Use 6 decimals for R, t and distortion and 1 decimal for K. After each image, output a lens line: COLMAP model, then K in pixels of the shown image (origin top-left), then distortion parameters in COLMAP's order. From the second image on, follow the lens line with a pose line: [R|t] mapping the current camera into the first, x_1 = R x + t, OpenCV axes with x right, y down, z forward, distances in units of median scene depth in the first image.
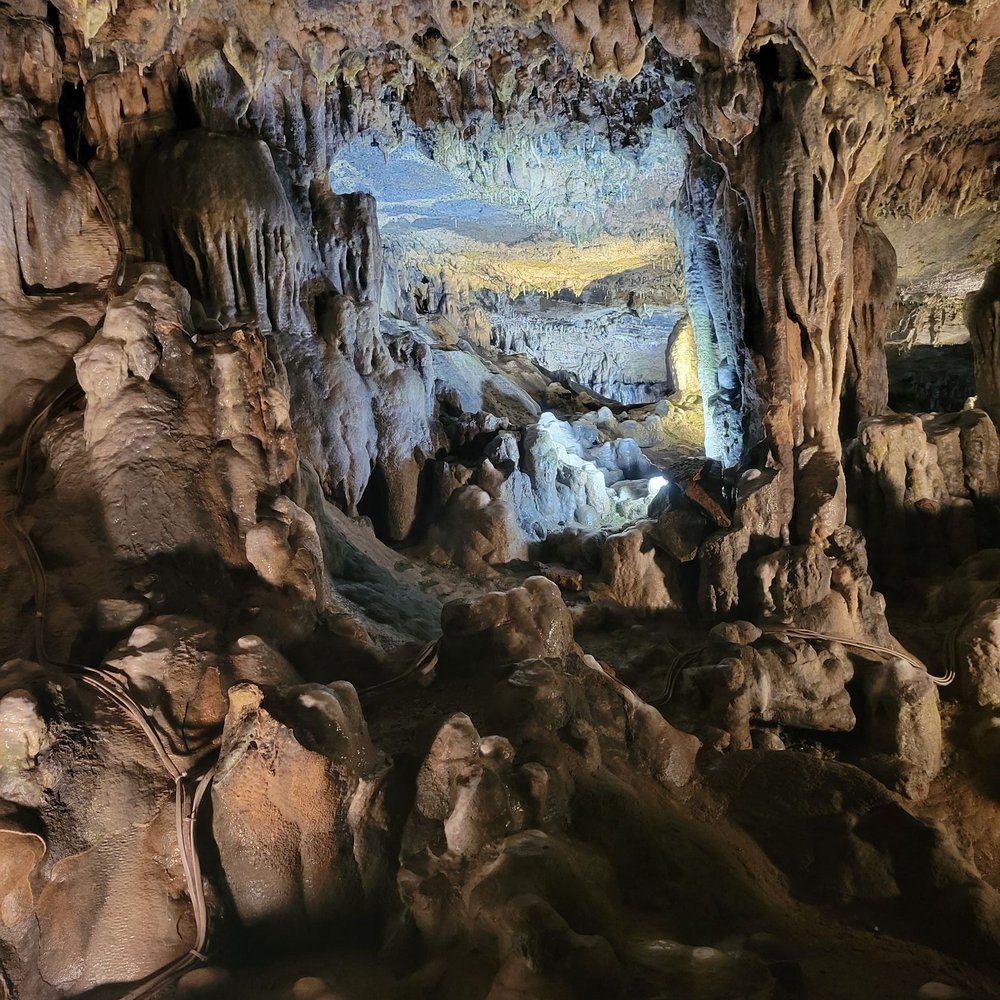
lens RADIAL K [[1023.0, 0, 505.9], [0, 1023.0, 482.7], [0, 0, 1]] dist [0.076268, -0.149694]
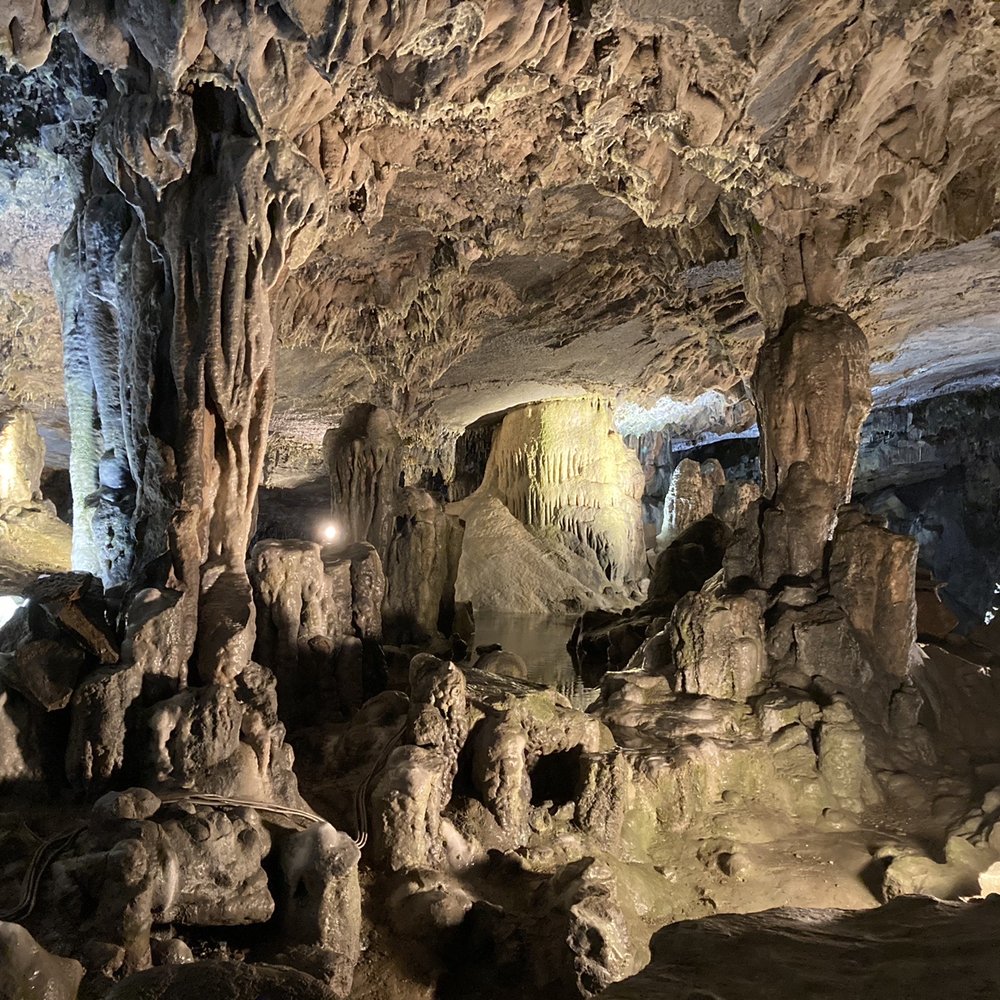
lens RADIAL K [[1082.7, 0, 499.0], [0, 1082.7, 494.1], [0, 0, 1]] dist [0.000423, -0.003092]
pose [[0.784899, 0.105500, 0.610576, -0.035353], [-0.022495, 0.989600, -0.142074, 0.015197], [-0.619215, 0.097779, 0.779110, 0.105951]]
